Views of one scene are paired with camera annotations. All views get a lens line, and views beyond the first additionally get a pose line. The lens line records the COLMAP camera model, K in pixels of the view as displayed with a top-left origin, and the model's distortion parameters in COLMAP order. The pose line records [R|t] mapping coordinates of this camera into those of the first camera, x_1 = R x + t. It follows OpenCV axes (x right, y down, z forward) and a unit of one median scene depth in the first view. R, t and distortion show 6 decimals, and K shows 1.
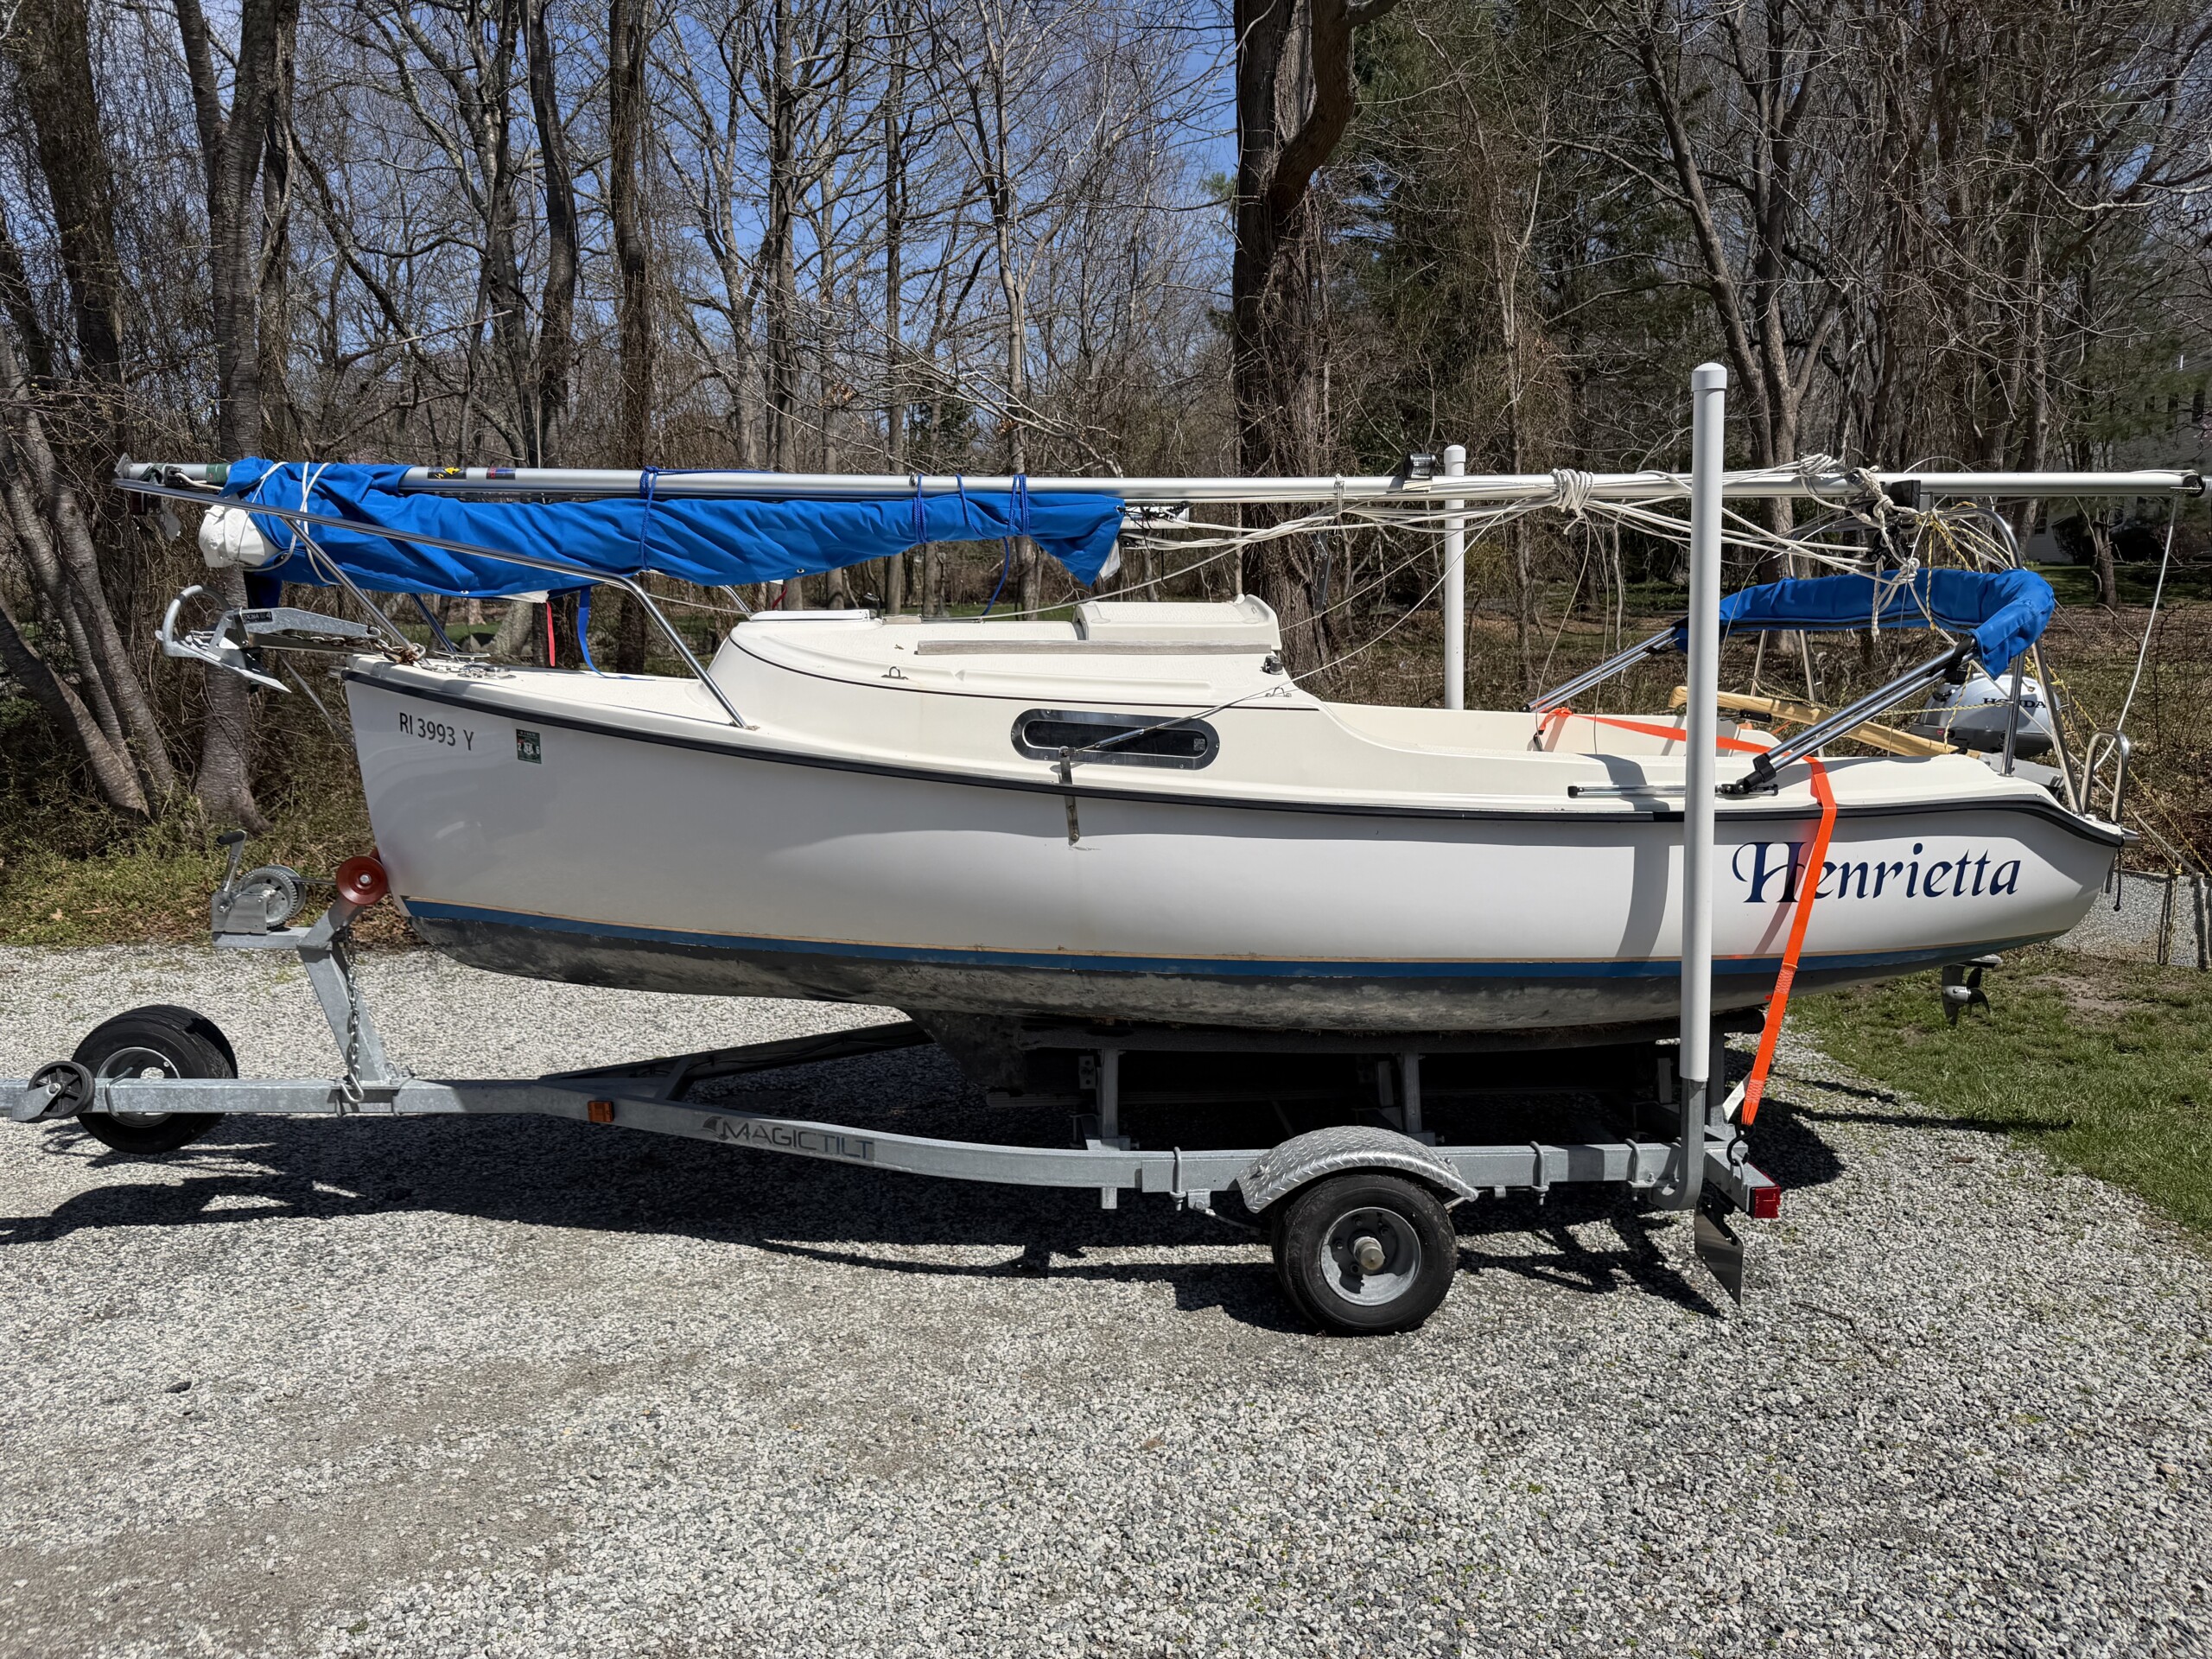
lens RADIAL K [[1573.1, 0, 1106.0], [0, 1573.1, 829.5], [0, 0, 1]] dist [0.090399, -0.117523]
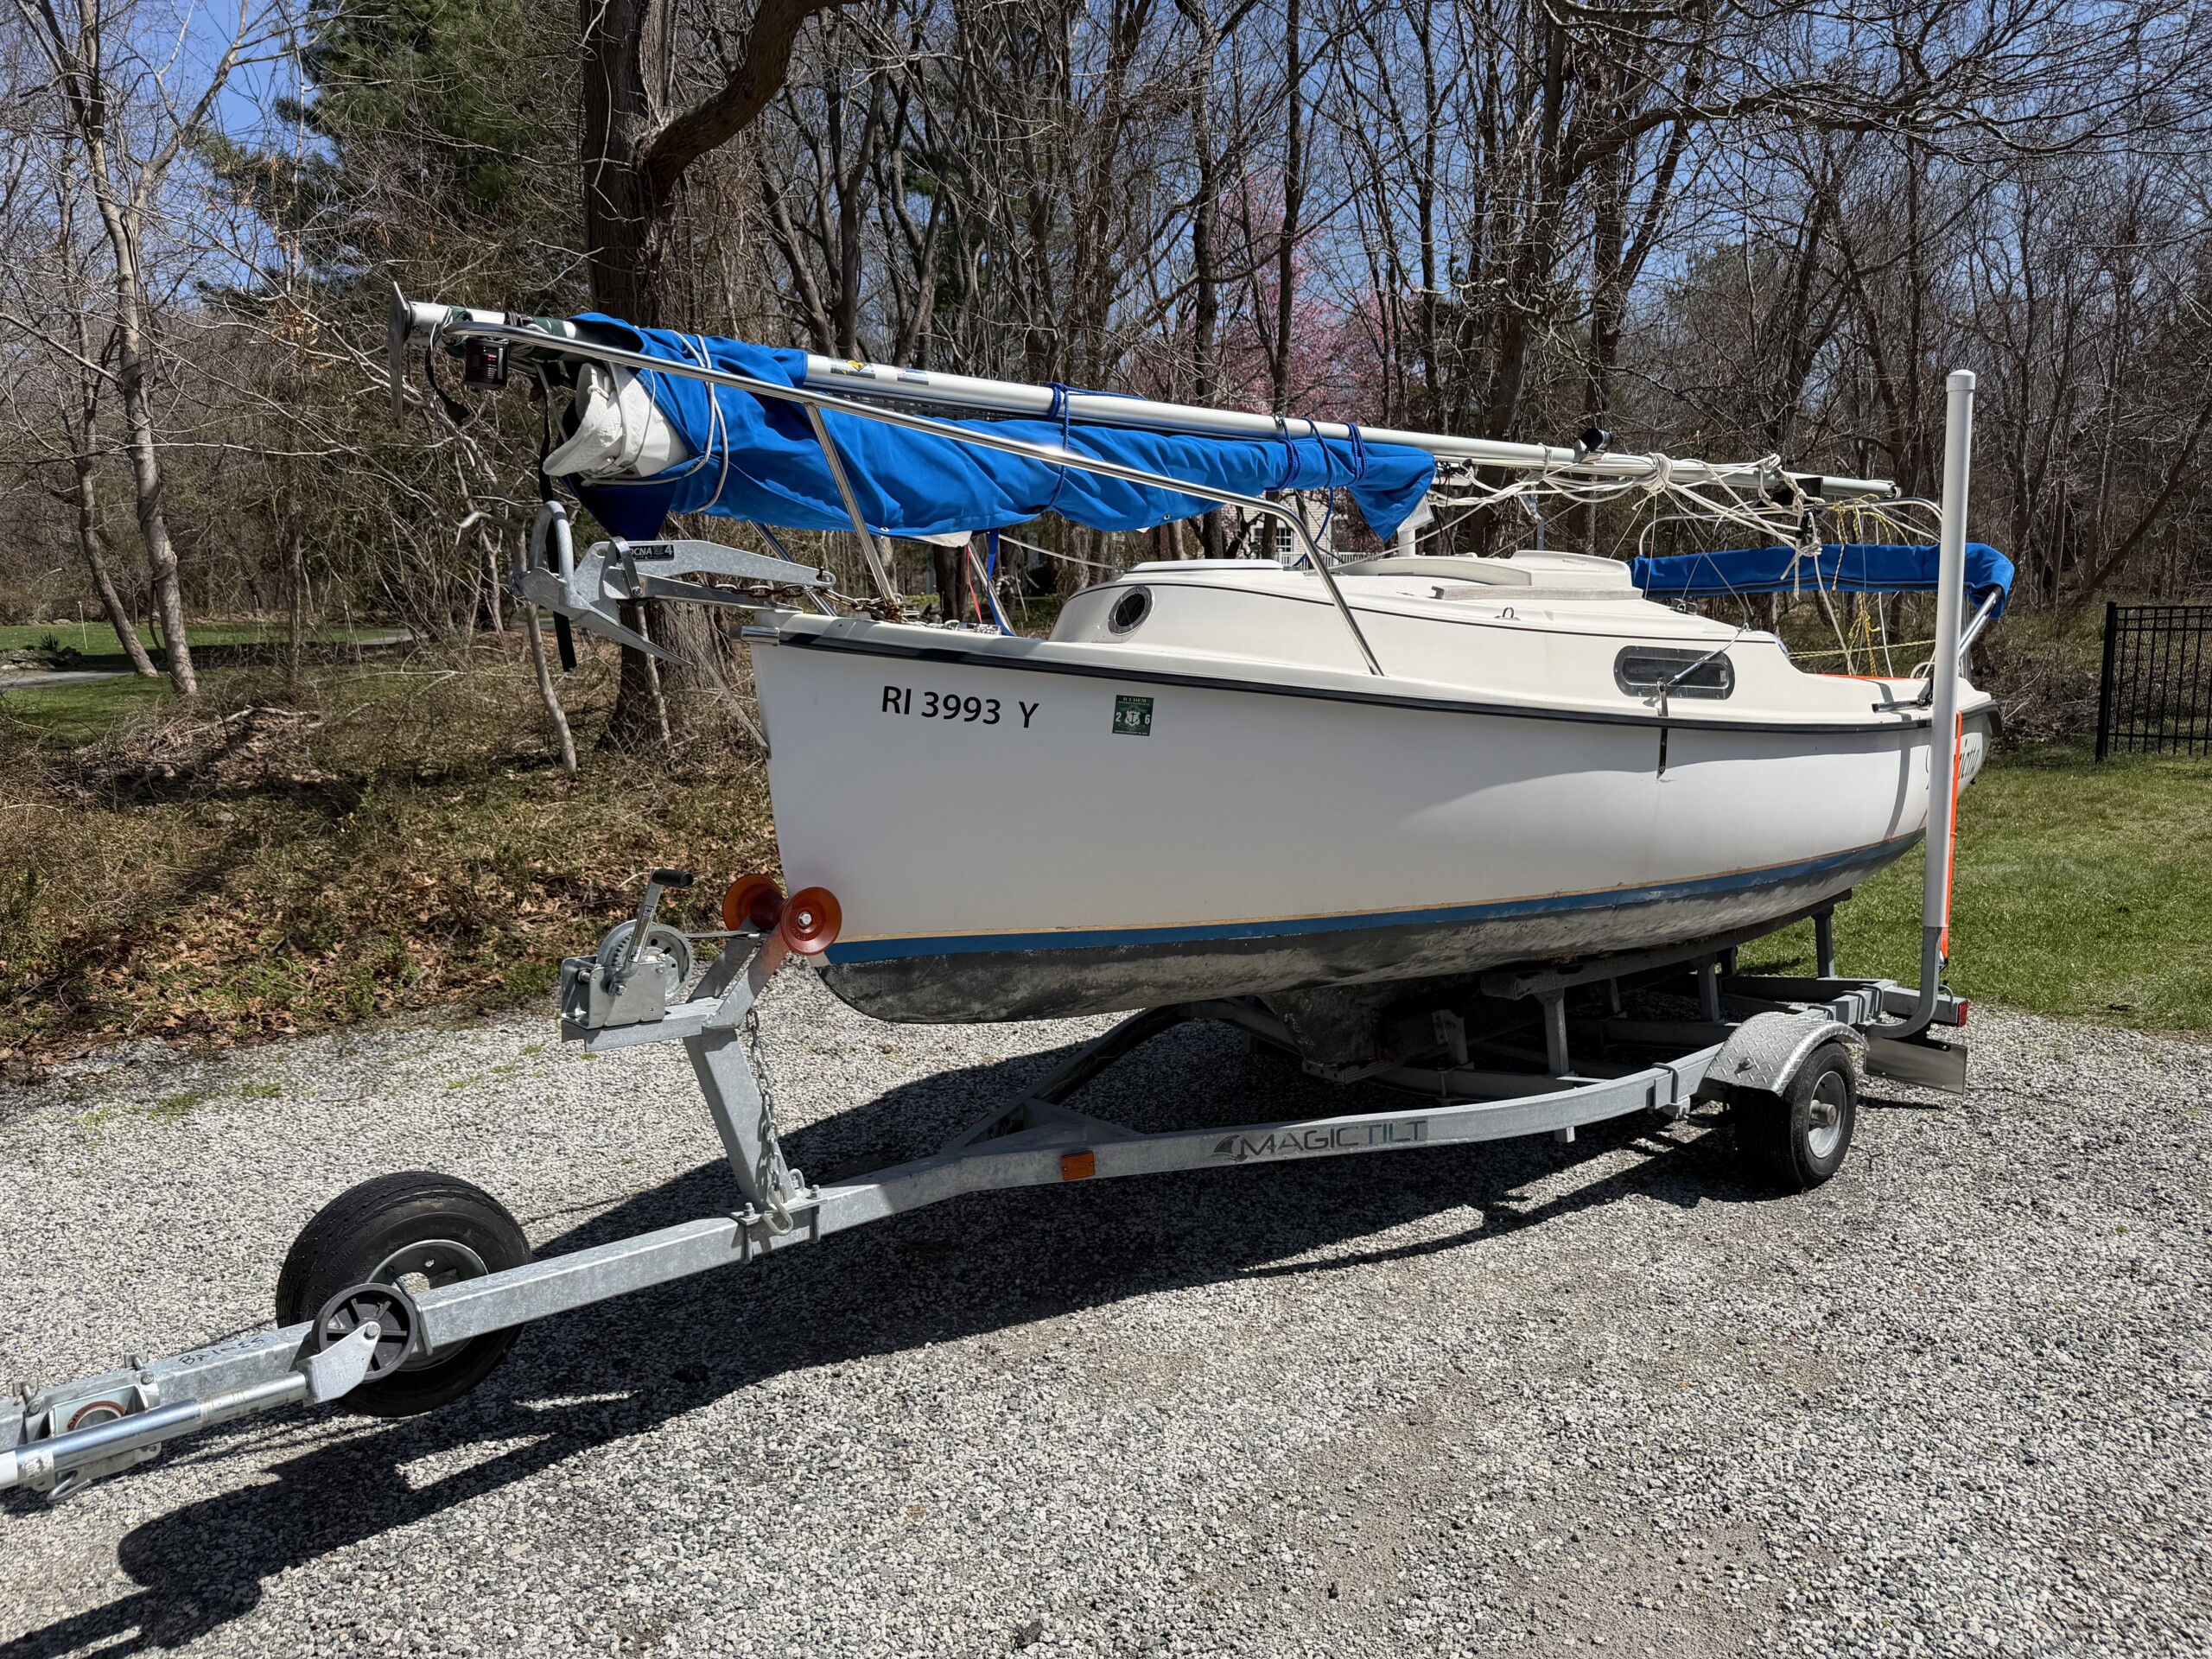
lens RADIAL K [[1563.4, 0, 1107.8], [0, 1563.4, 864.4], [0, 0, 1]] dist [0.194397, -0.272389]
pose [[0.775309, -0.098296, 0.623886, -0.818276], [0.100176, 0.994449, 0.032191, -0.003072], [-0.623587, 0.037540, 0.780852, 0.353468]]
